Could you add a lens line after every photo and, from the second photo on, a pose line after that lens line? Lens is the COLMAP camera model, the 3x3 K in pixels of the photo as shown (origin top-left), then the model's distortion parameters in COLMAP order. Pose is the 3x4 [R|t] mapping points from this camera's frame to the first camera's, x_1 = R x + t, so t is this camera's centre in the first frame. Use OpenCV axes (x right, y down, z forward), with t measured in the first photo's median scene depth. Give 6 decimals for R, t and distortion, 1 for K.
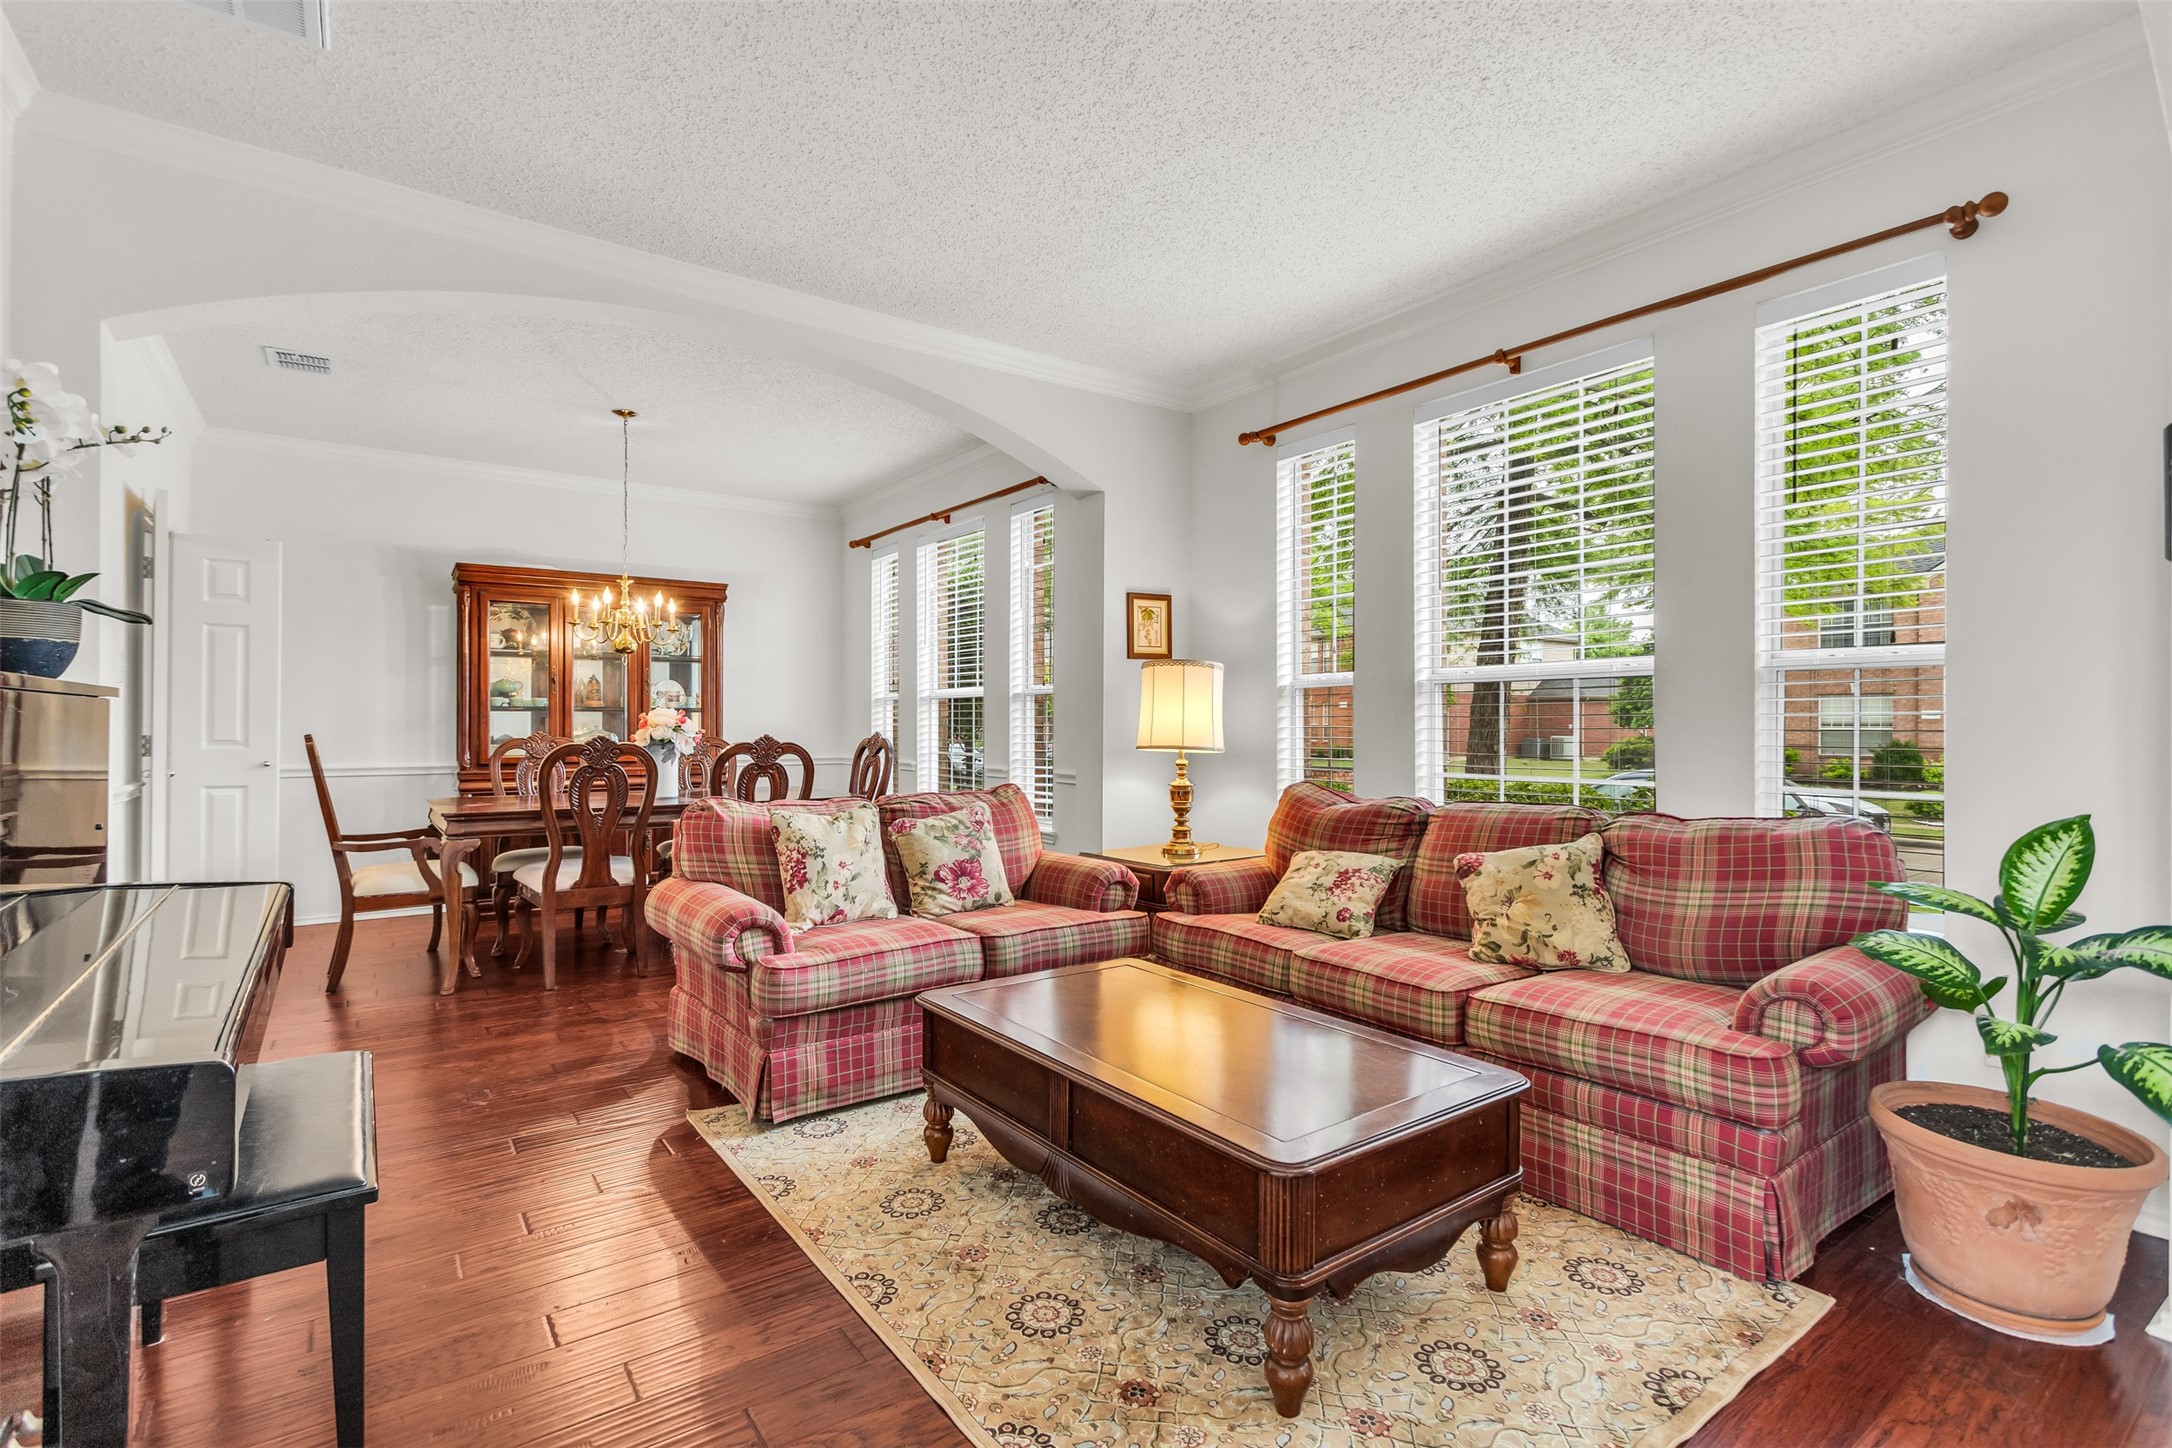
lens RADIAL K [[1015.7, 0, 1083.5], [0, 1015.7, 721.5], [0, 0, 1]] dist [0.004883, 0.000181]
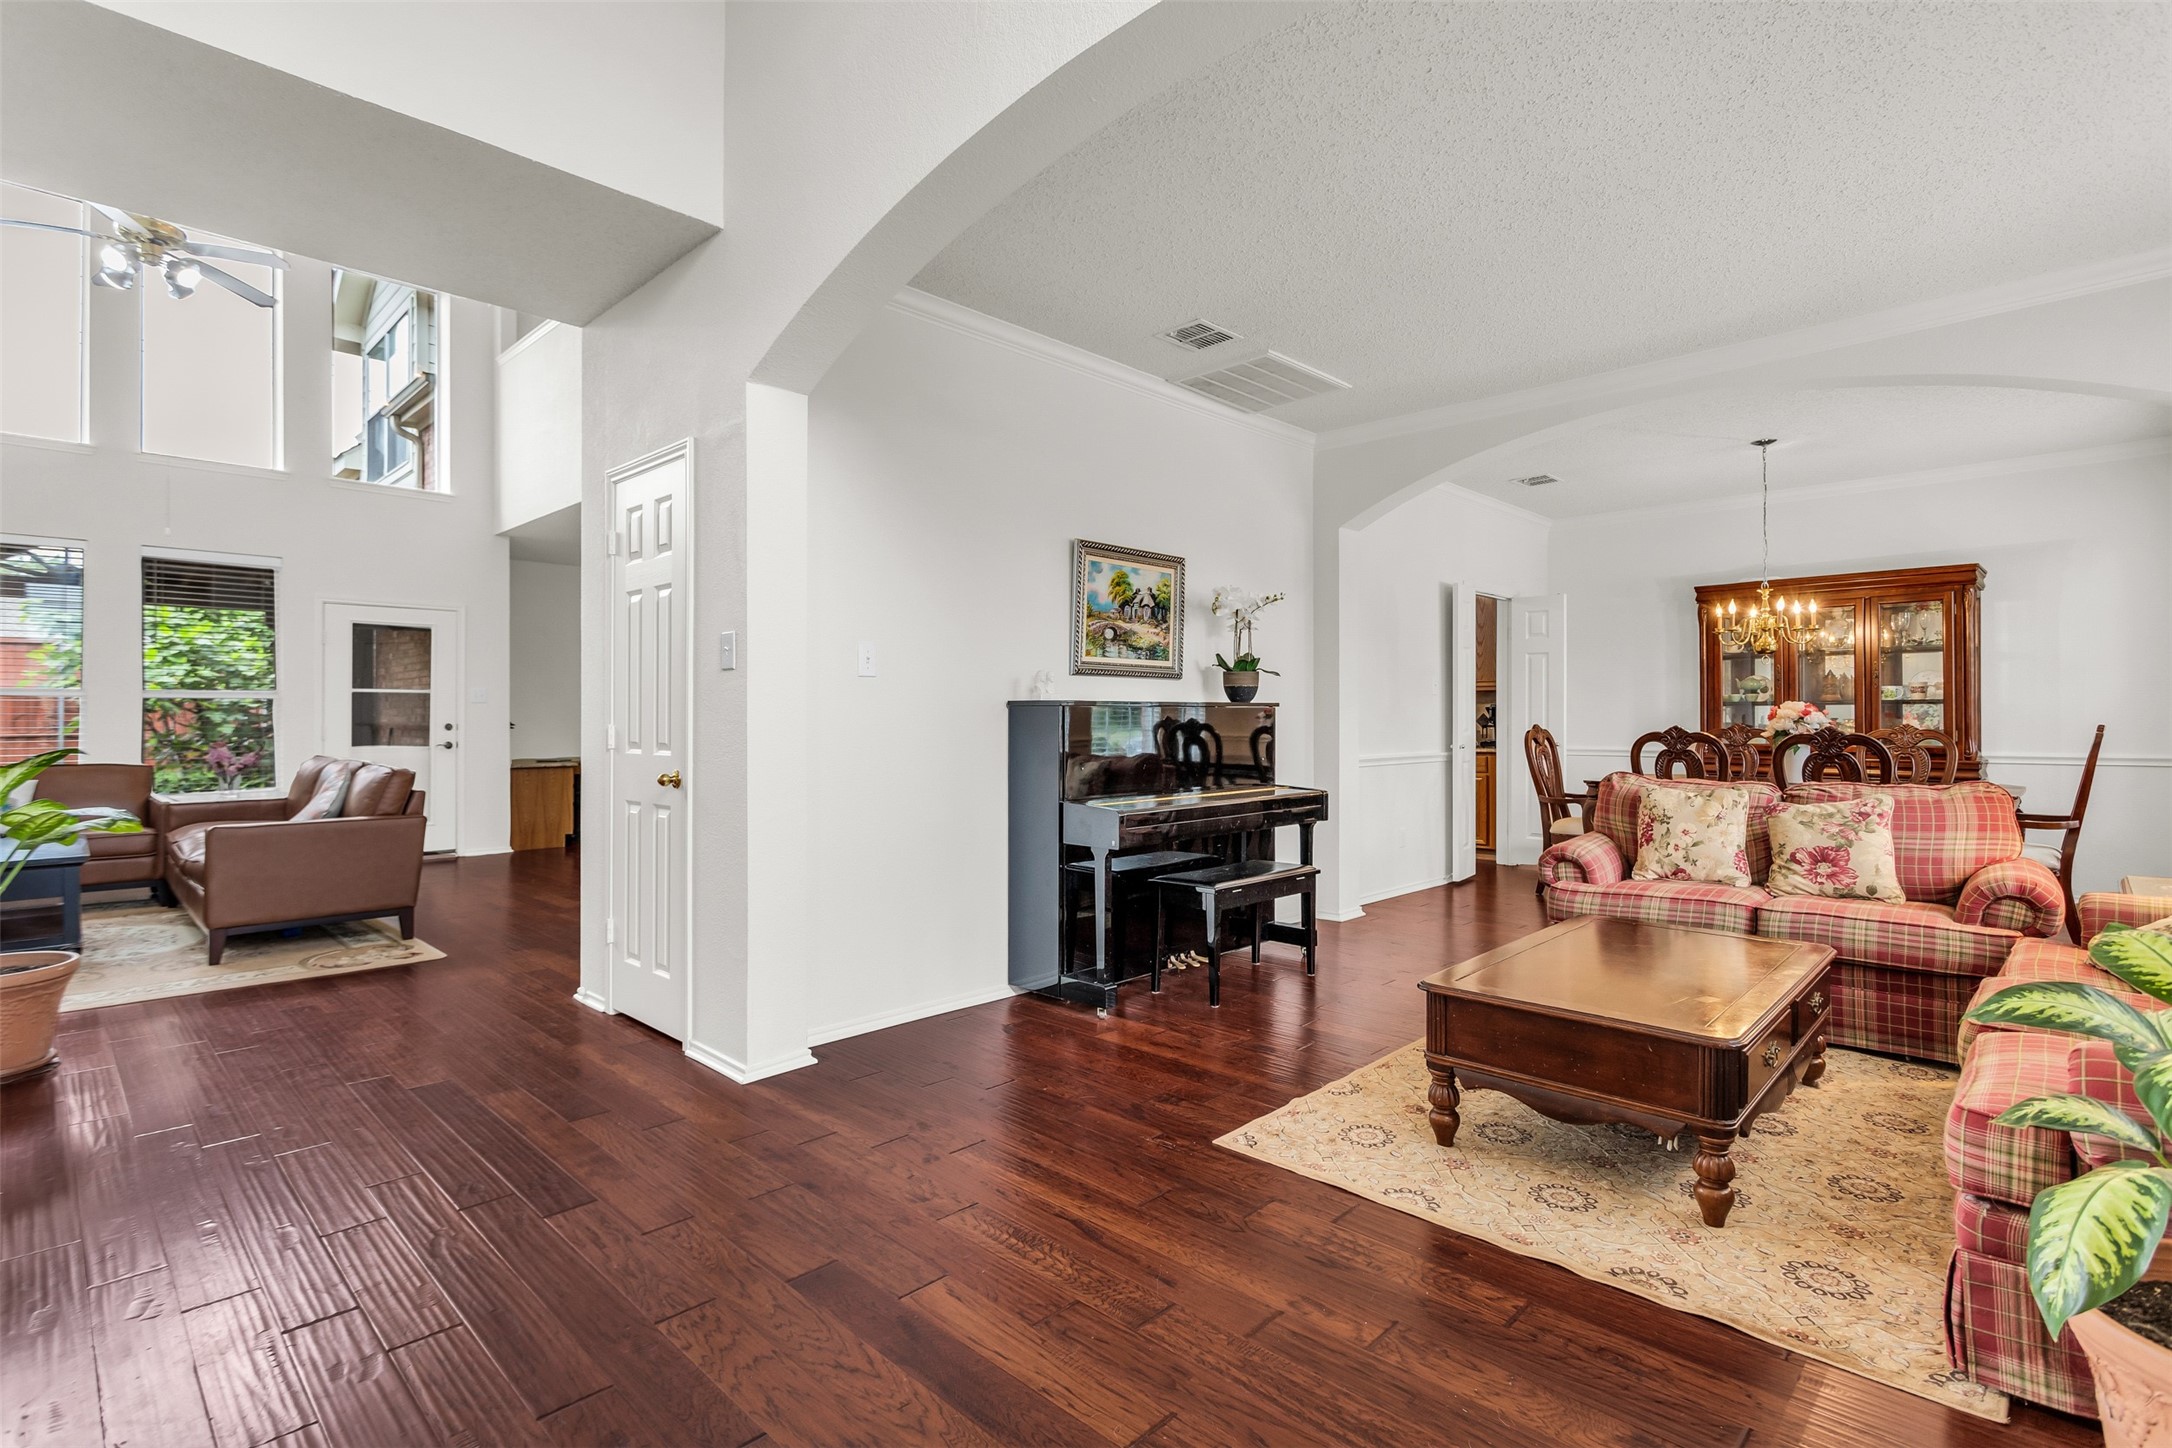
lens RADIAL K [[1015.7, 0, 1081.7], [0, 1015.7, 720.4], [0, 0, 1]] dist [0.004883, 0.000181]
pose [[0.167858, -0.000163, -0.985811, 0.790515], [0.007787, 0.999969, 0.001160, 0.000101], [0.985780, -0.007872, 0.167854, 0.079194]]
